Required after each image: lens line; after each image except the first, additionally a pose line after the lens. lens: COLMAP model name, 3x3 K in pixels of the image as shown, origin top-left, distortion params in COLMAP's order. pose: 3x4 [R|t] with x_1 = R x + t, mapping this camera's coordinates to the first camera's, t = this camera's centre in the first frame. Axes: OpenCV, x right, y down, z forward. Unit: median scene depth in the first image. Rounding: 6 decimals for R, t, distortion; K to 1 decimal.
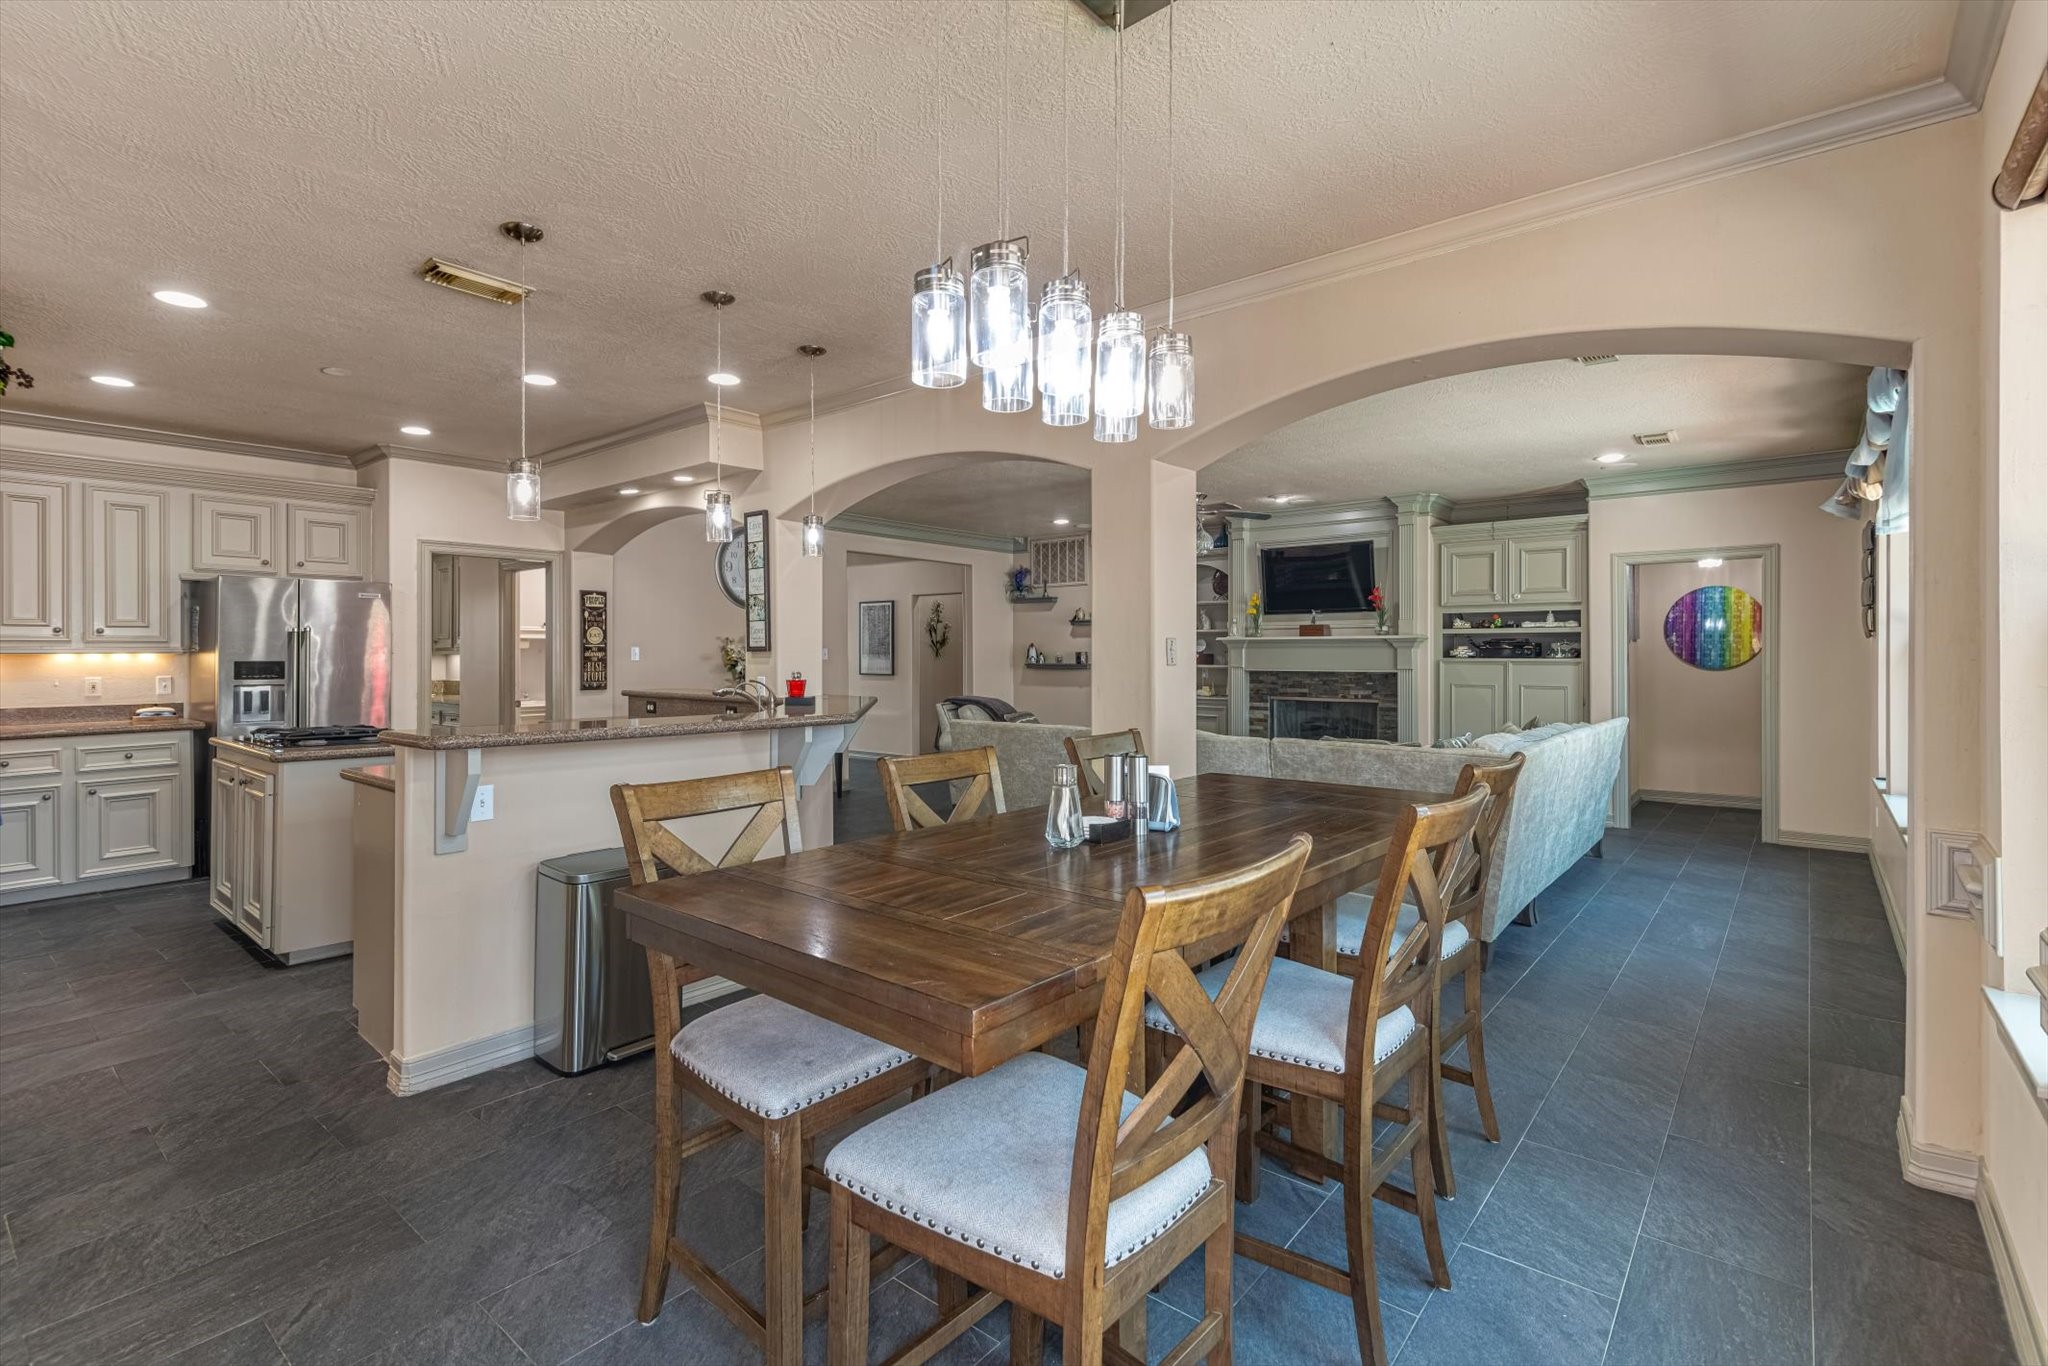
lens RADIAL K [[933.2, 0, 1015.9], [0, 933.2, 650.1], [0, 0, 1]] dist [0.012051, -0.001296]
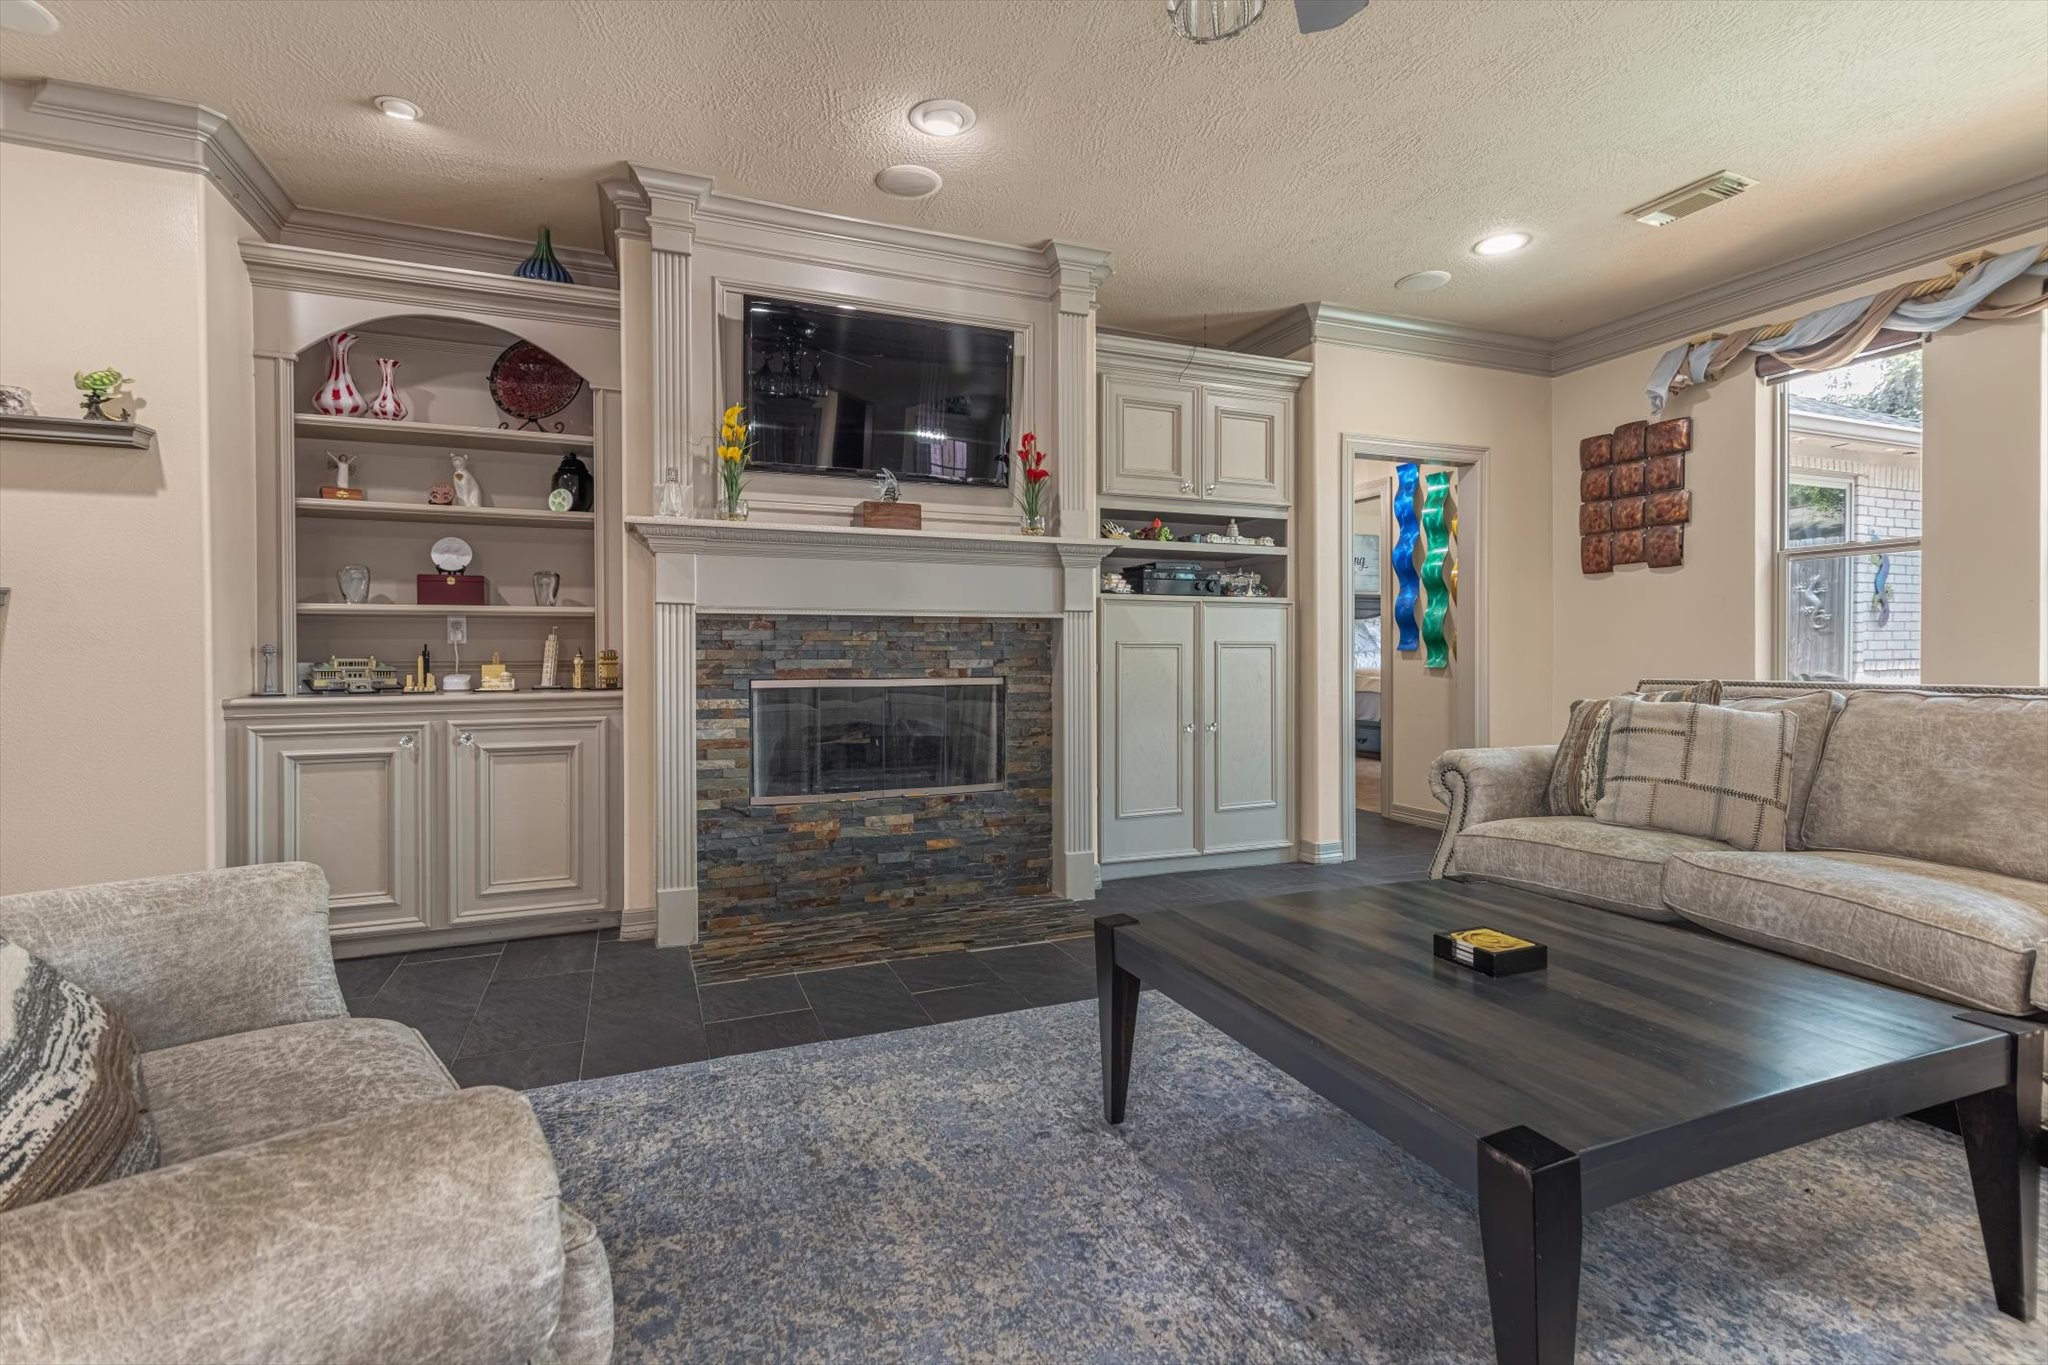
lens RADIAL K [[933.2, 0, 1017.3], [0, 933.2, 657.7], [0, 0, 1]] dist [0.012051, -0.001296]
pose [[0.462678, -0.005219, 0.886511, -0.025614], [0.000440, 0.999984, 0.005658, 0.041405], [-0.886526, -0.002228, 0.462673, 0.797734]]
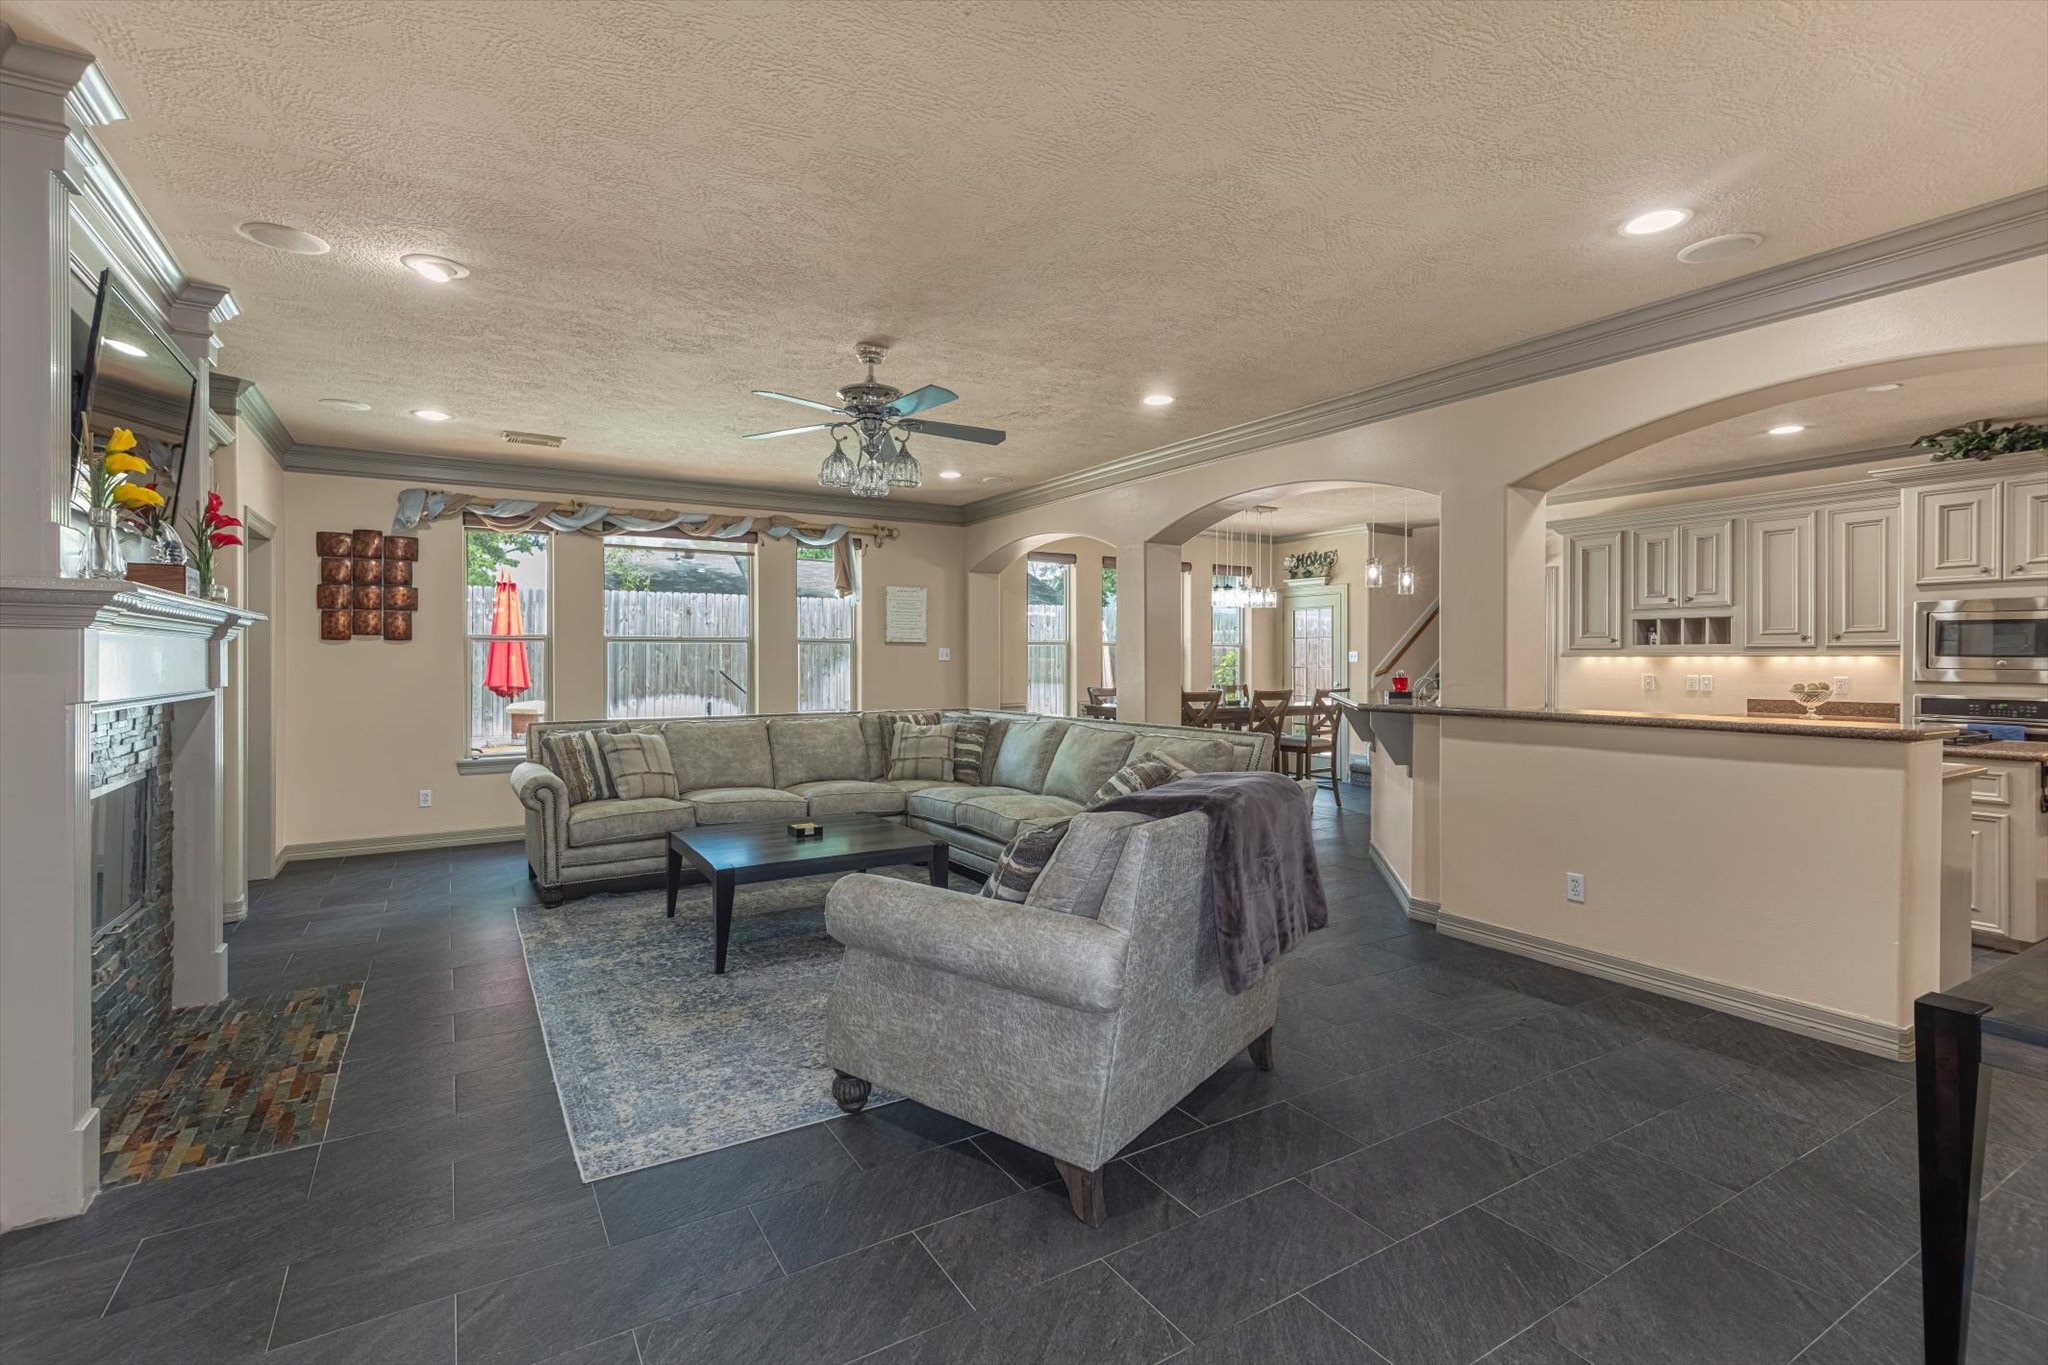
lens RADIAL K [[933.2, 0, 1012.7], [0, 933.2, 669.1], [0, 0, 1]] dist [0.012051, -0.001296]
pose [[-0.947698, -0.004912, 0.319130, -0.084073], [-0.001820, 0.999948, 0.009986, 0.007122], [-0.319163, 0.008883, -0.947658, 1.275387]]
